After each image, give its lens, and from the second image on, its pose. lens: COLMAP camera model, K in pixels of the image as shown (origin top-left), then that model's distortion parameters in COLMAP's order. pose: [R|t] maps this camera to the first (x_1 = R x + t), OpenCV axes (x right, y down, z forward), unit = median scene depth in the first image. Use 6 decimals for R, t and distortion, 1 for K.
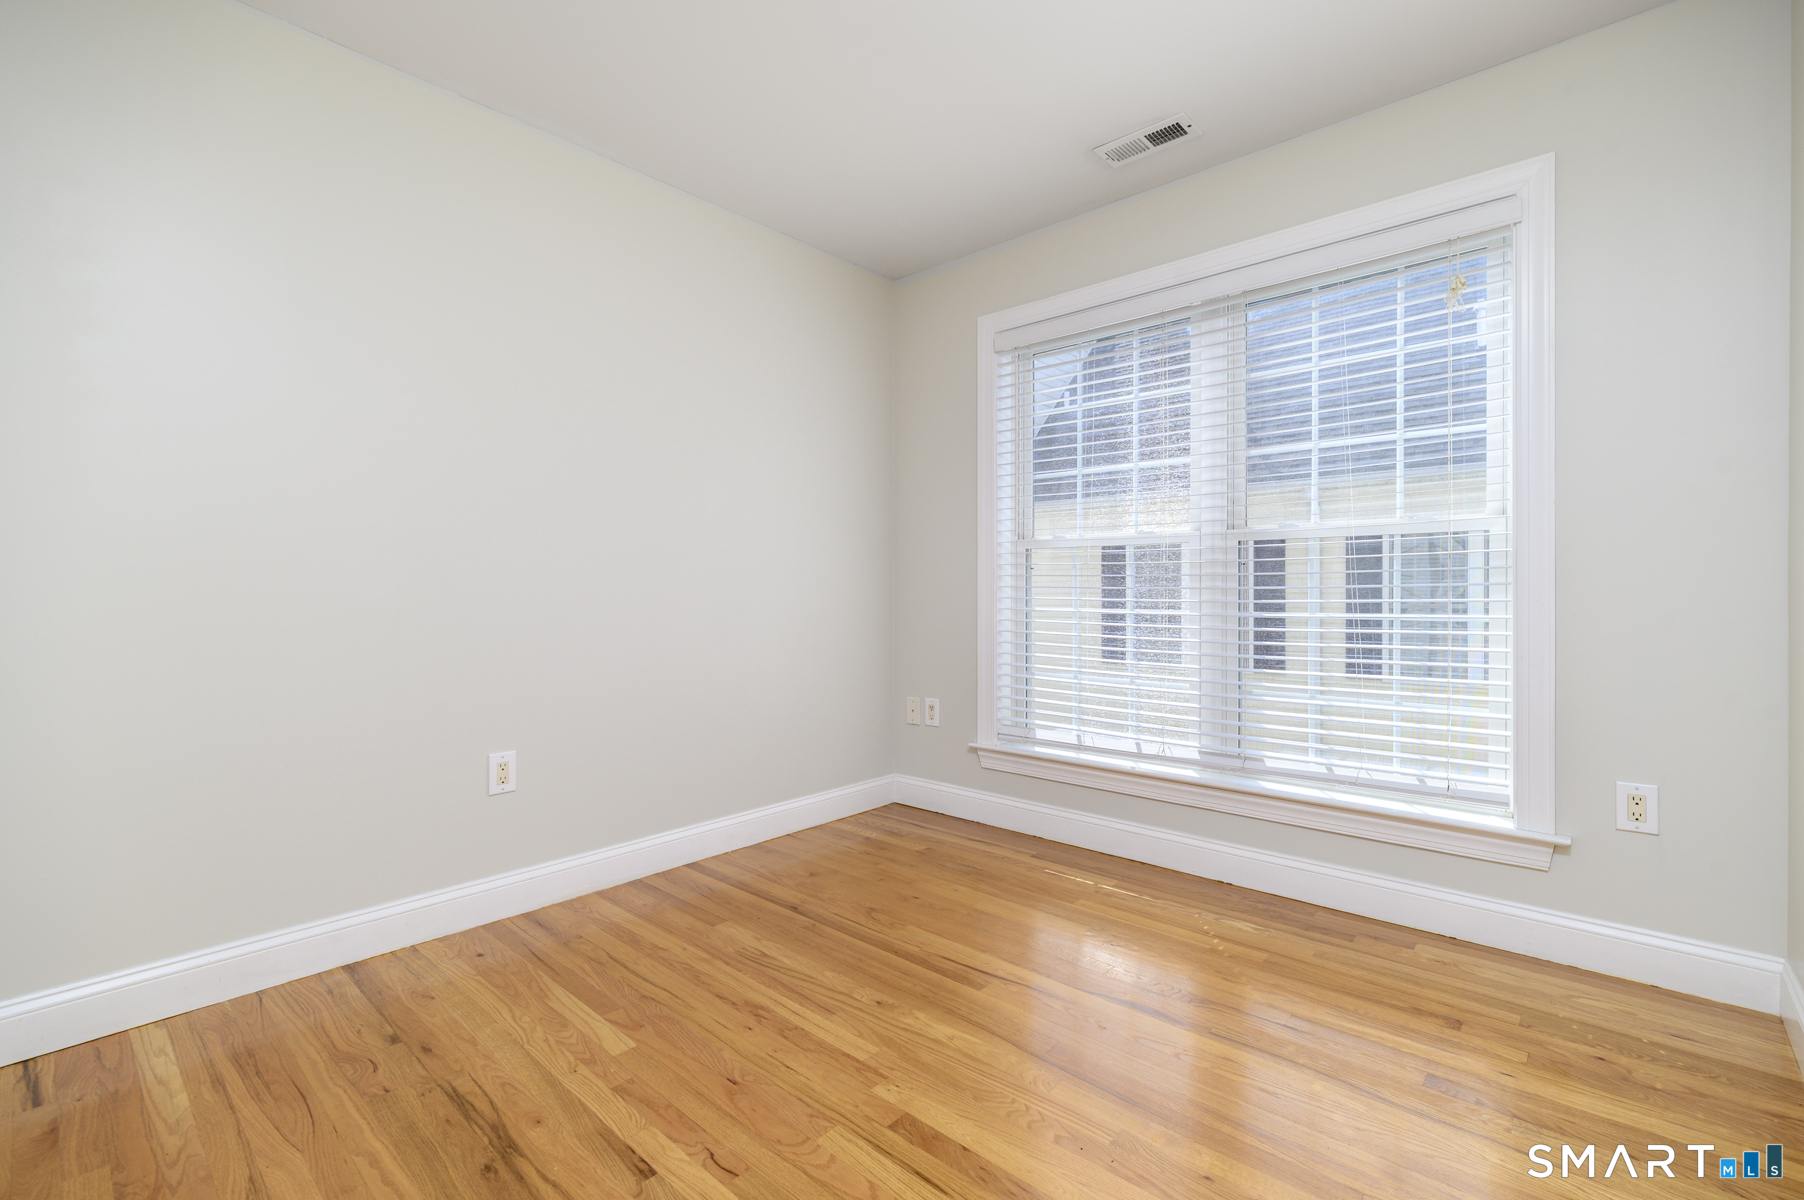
lens RADIAL K [[789.0, 0, 900.9], [0, 789.0, 594.0], [0, 0, 1]] dist [0.003604, -0.000444]
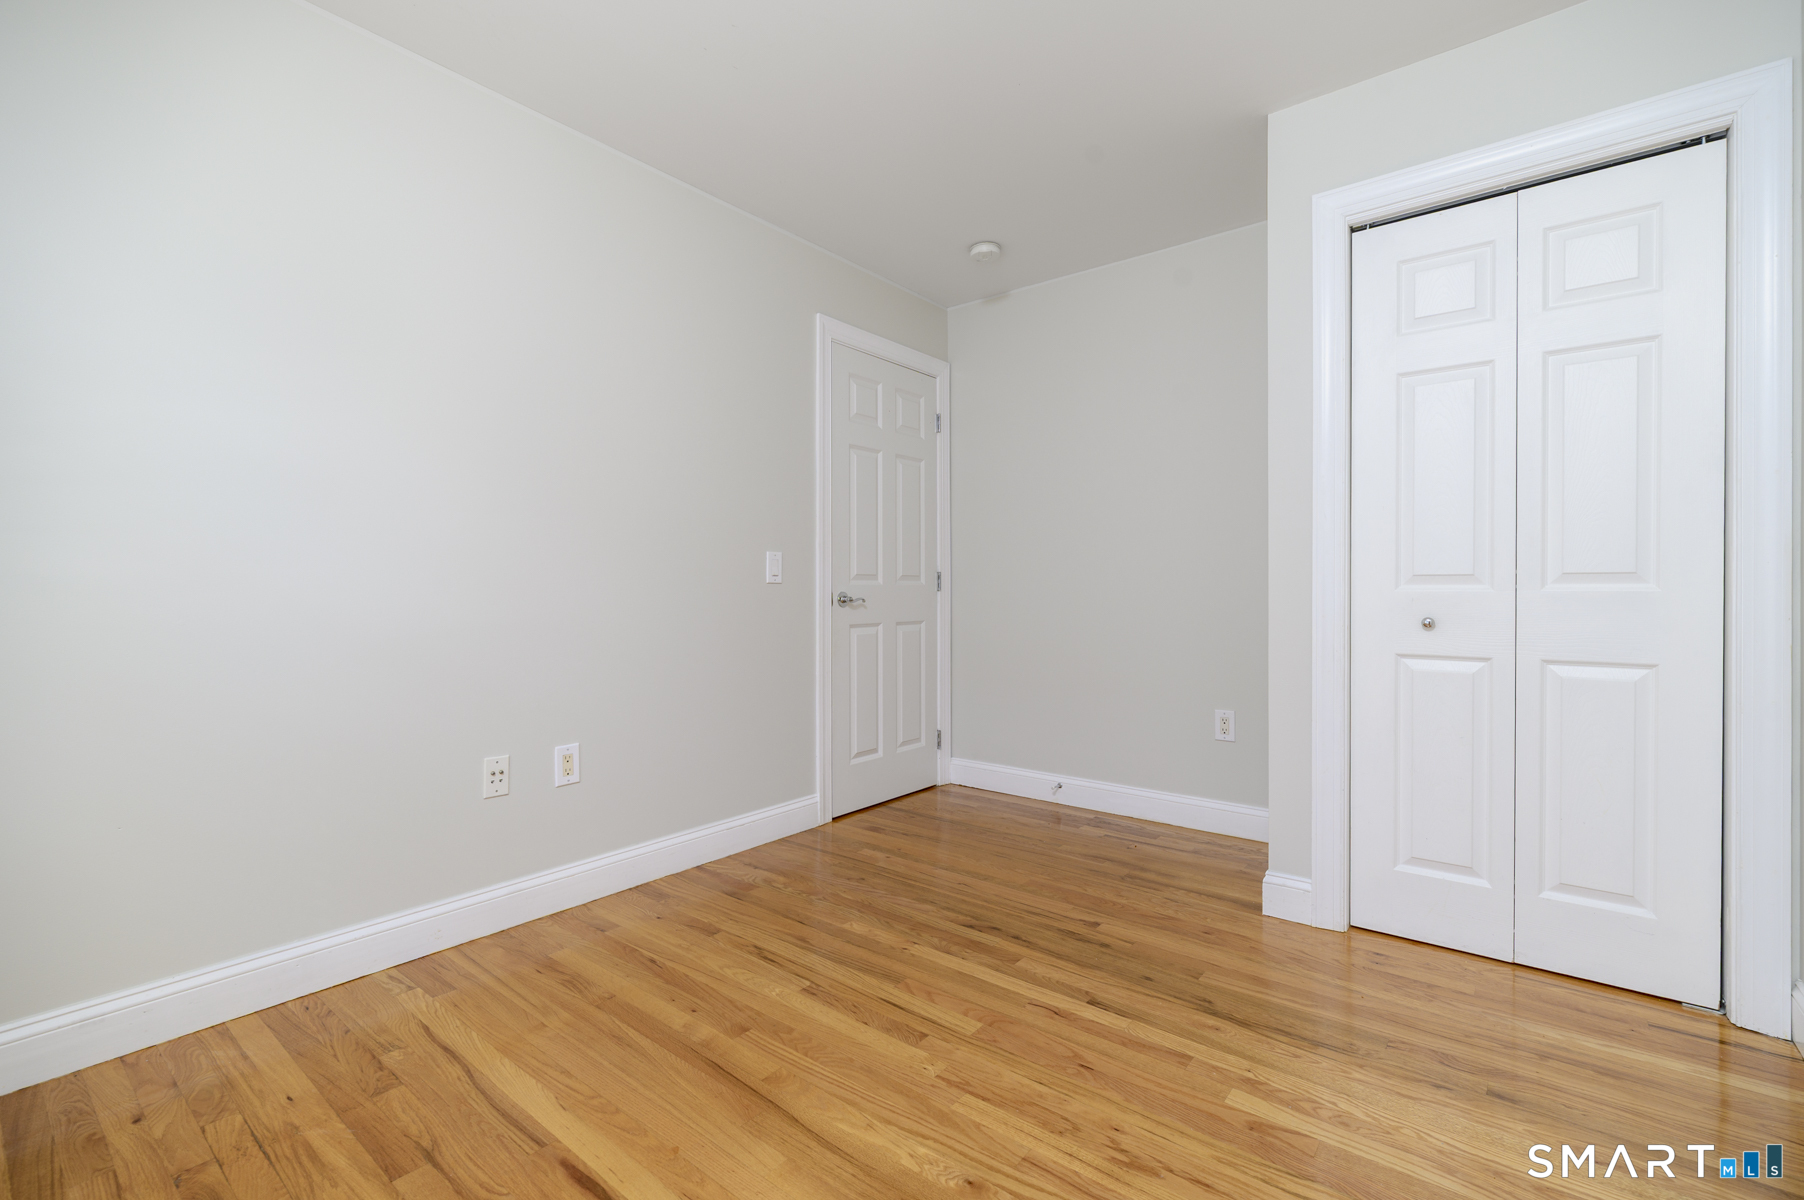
lens RADIAL K [[789.0, 0, 898.8], [0, 789.0, 602.3], [0, 0, 1]] dist [0.003604, -0.000444]
pose [[-0.998652, 0.004521, -0.051701, 0.078222], [0.003701, 0.999866, 0.015941, -0.005741], [0.051766, 0.015728, -0.998535, 1.959095]]
